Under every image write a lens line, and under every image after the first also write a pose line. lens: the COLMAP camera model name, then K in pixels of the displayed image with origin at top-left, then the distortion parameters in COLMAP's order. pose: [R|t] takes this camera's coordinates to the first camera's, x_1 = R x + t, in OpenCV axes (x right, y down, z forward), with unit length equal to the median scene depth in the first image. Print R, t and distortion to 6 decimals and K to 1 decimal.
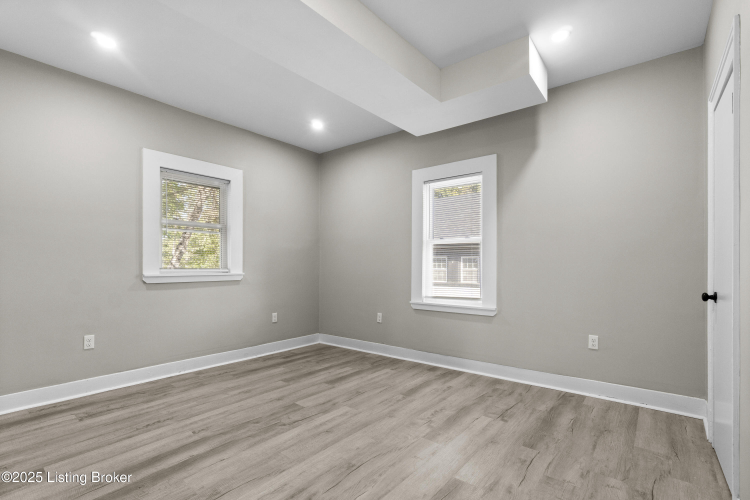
lens RADIAL K [[348.6, 0, 371.1], [0, 348.6, 257.8], [0, 0, 1]] dist [-0.010083, 0.003495]
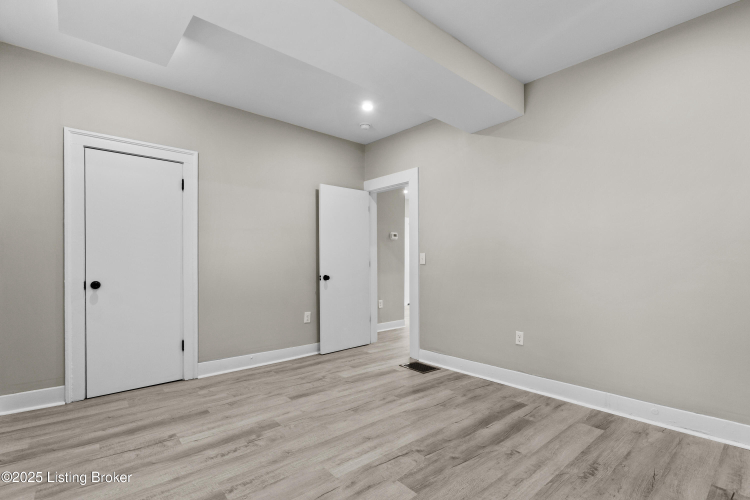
lens RADIAL K [[348.6, 0, 373.7], [0, 348.6, 255.2], [0, 0, 1]] dist [-0.010083, 0.003495]
pose [[-0.985418, 0.001706, 0.170141, -0.292358], [-0.004813, 0.999270, -0.037898, 0.037312], [-0.170082, -0.038164, -0.984691, 1.894354]]
